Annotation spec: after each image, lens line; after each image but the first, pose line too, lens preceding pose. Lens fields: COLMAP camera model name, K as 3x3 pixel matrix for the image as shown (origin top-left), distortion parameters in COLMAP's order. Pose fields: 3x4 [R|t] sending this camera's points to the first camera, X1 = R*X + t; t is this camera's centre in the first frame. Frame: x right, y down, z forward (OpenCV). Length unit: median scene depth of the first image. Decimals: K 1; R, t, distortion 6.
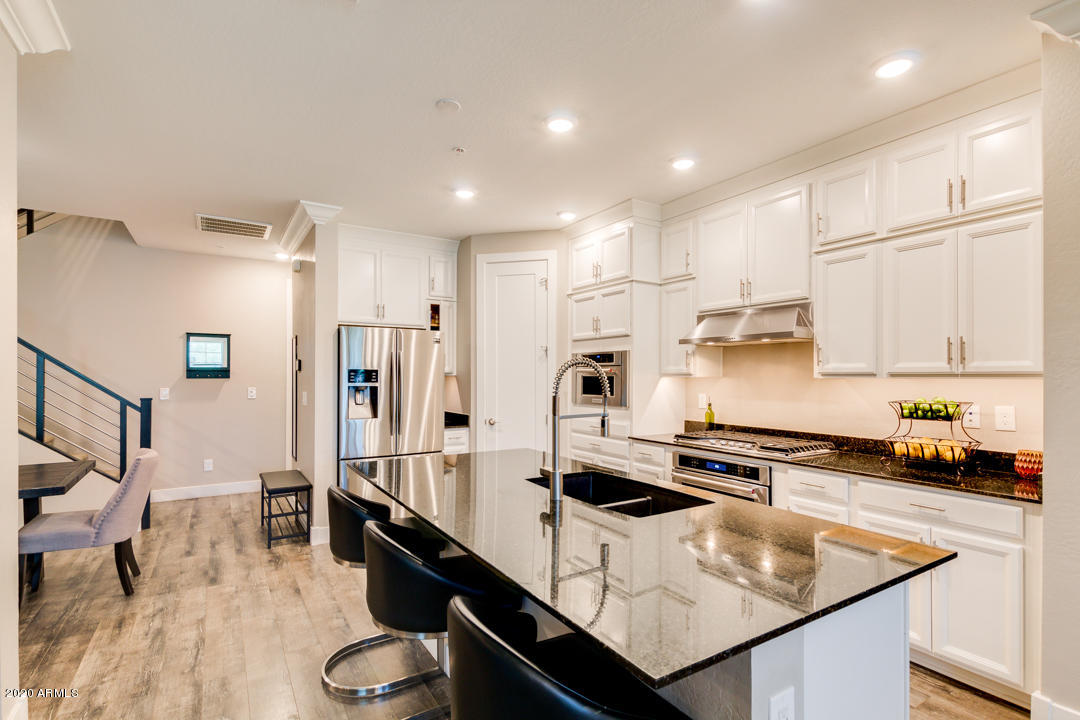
lens RADIAL K [[522.2, 0, 537.1], [0, 522.2, 367.4], [0, 0, 1]] dist [0.011373, -0.000491]
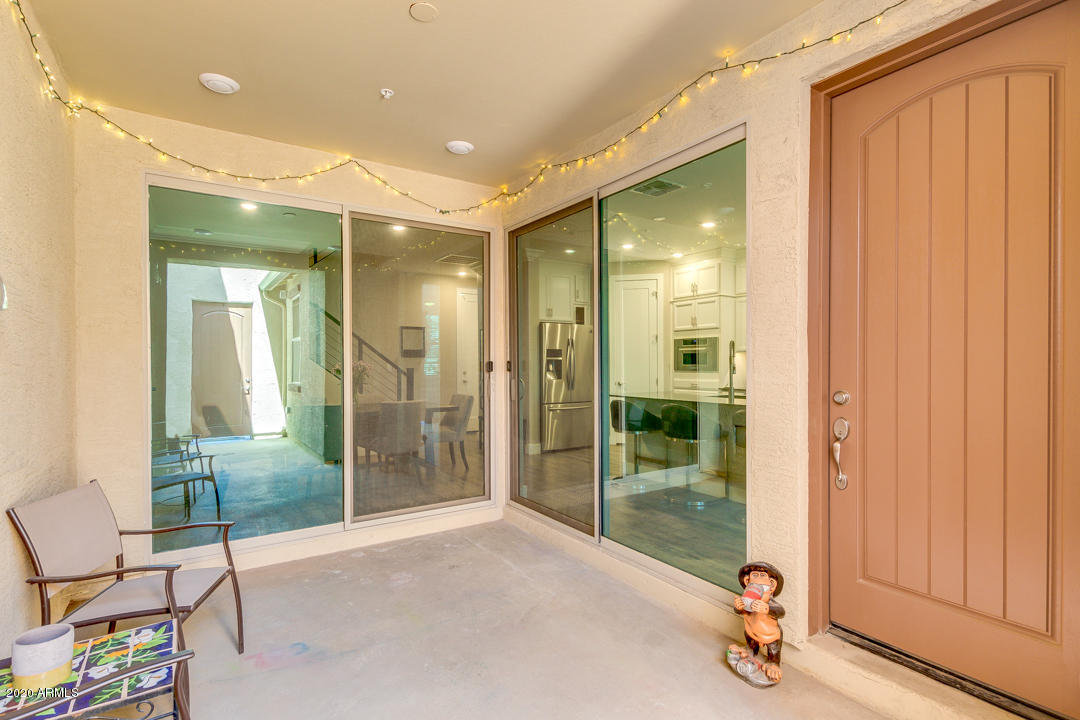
lens RADIAL K [[522.2, 0, 542.8], [0, 522.2, 358.5], [0, 0, 1]] dist [0.011373, -0.000491]
pose [[0.999393, -0.004681, 0.034517, -0.401520], [0.004504, 0.999976, 0.005213, 0.022759], [-0.034541, -0.005055, 0.999391, -0.591453]]
